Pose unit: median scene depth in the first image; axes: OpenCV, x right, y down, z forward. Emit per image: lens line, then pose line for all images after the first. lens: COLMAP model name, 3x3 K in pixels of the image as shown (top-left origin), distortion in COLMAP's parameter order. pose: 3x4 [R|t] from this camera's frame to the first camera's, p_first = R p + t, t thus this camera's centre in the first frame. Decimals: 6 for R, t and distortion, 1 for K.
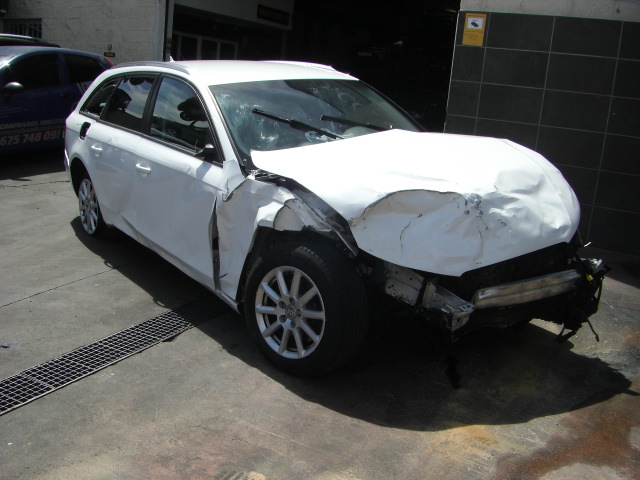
lens RADIAL K [[717.0, 0, 297.7], [0, 717.0, 291.5], [0, 0, 1]] dist [-0.186511, 0.114556]
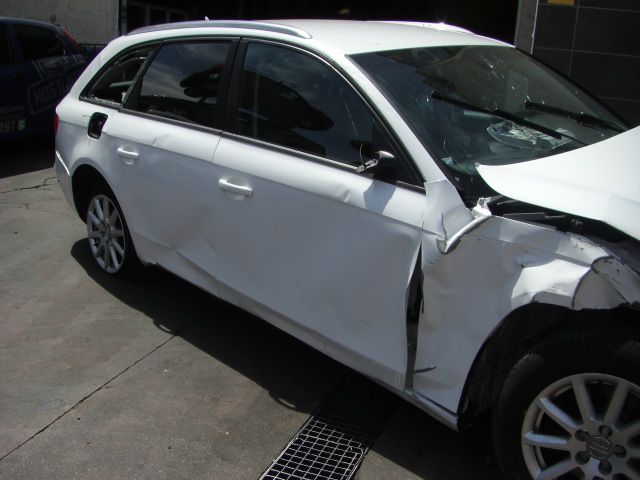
lens RADIAL K [[717.0, 0, 297.7], [0, 717.0, 291.5], [0, 0, 1]] dist [-0.186511, 0.114556]
pose [[0.992616, -0.055965, 0.107620, -0.271470], [0.052065, 0.997893, 0.038714, -0.117696], [-0.109560, -0.032825, 0.993438, 0.408206]]
